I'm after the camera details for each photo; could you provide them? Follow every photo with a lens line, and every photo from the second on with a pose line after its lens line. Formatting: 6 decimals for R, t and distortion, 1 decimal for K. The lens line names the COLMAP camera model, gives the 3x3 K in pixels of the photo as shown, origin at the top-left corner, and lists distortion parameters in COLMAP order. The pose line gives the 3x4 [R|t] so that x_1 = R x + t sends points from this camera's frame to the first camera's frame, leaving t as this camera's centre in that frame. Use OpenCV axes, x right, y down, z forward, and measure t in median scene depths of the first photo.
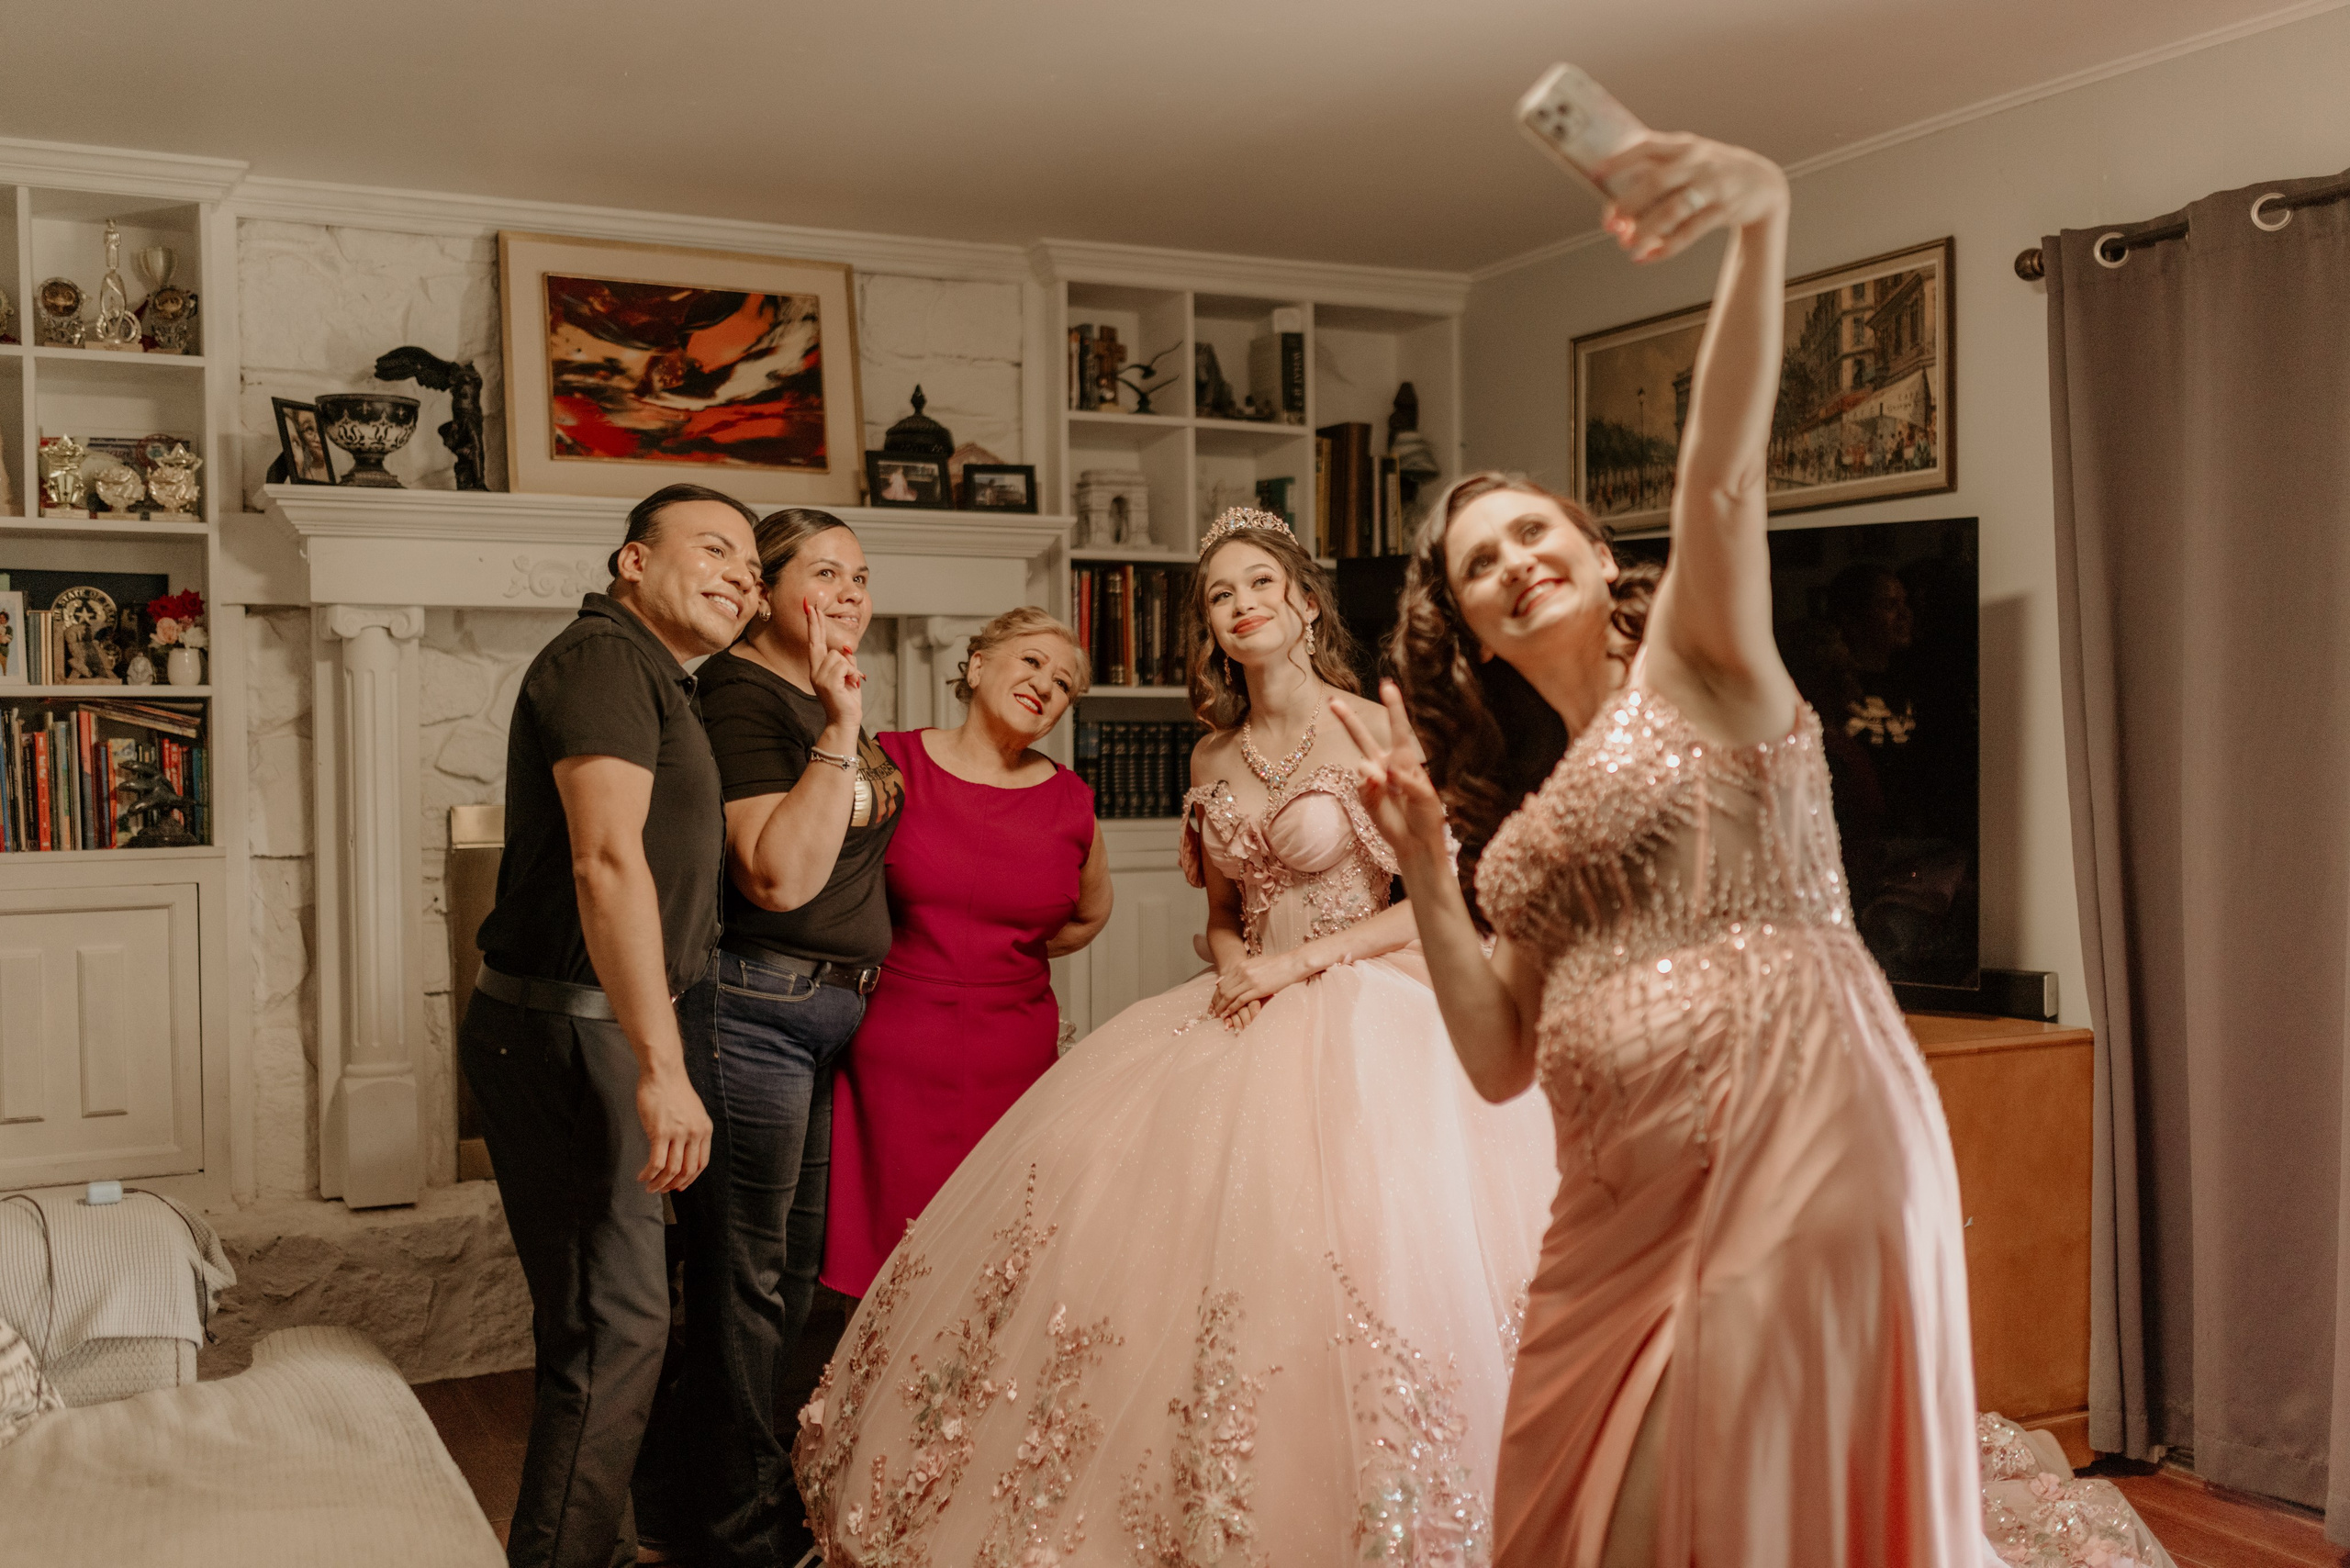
lens RADIAL K [[2175.2, 0, 1181.1], [0, 2175.2, 779.3], [0, 0, 1]] dist [-0.007079, 0.003988]
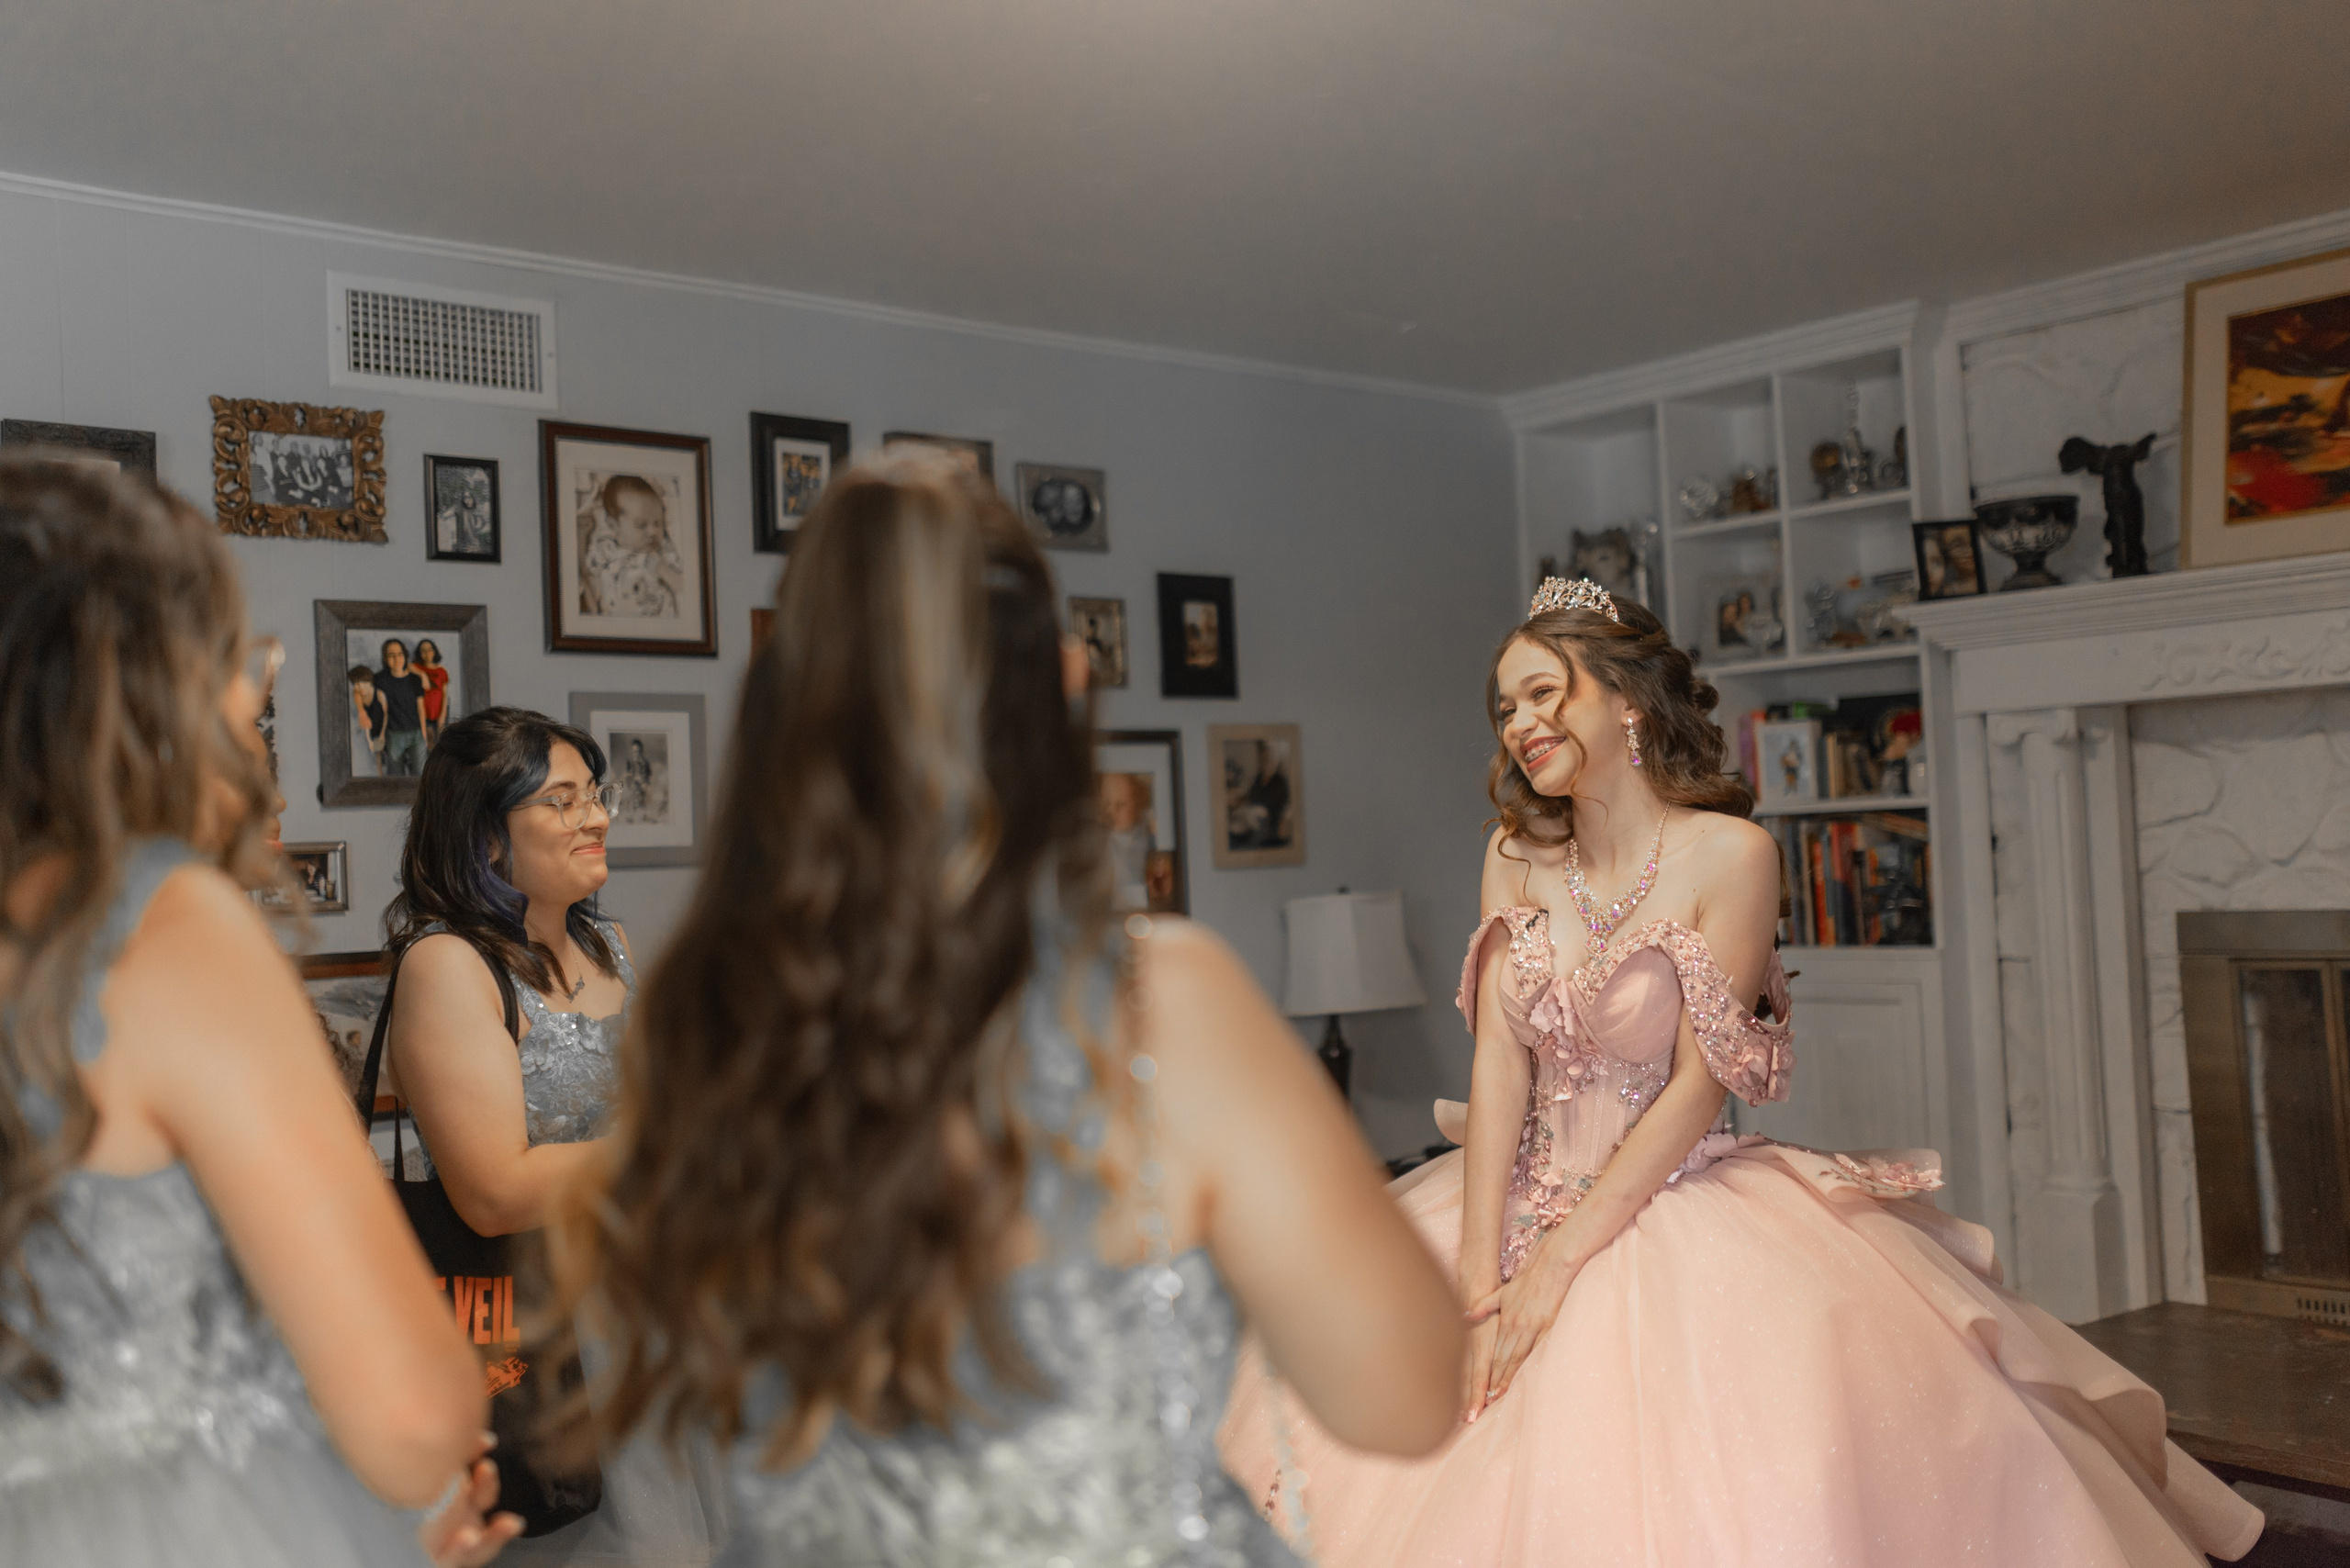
lens RADIAL K [[2218.1, 0, 1177.4], [0, 2218.1, 787.0], [0, 0, 1]] dist [-0.001475, 0.009416]
pose [[0.246440, -0.030869, -0.968666, 0.465021], [0.019205, 0.999452, -0.026964, -0.023065], [0.968968, -0.011959, 0.246898, 0.344519]]
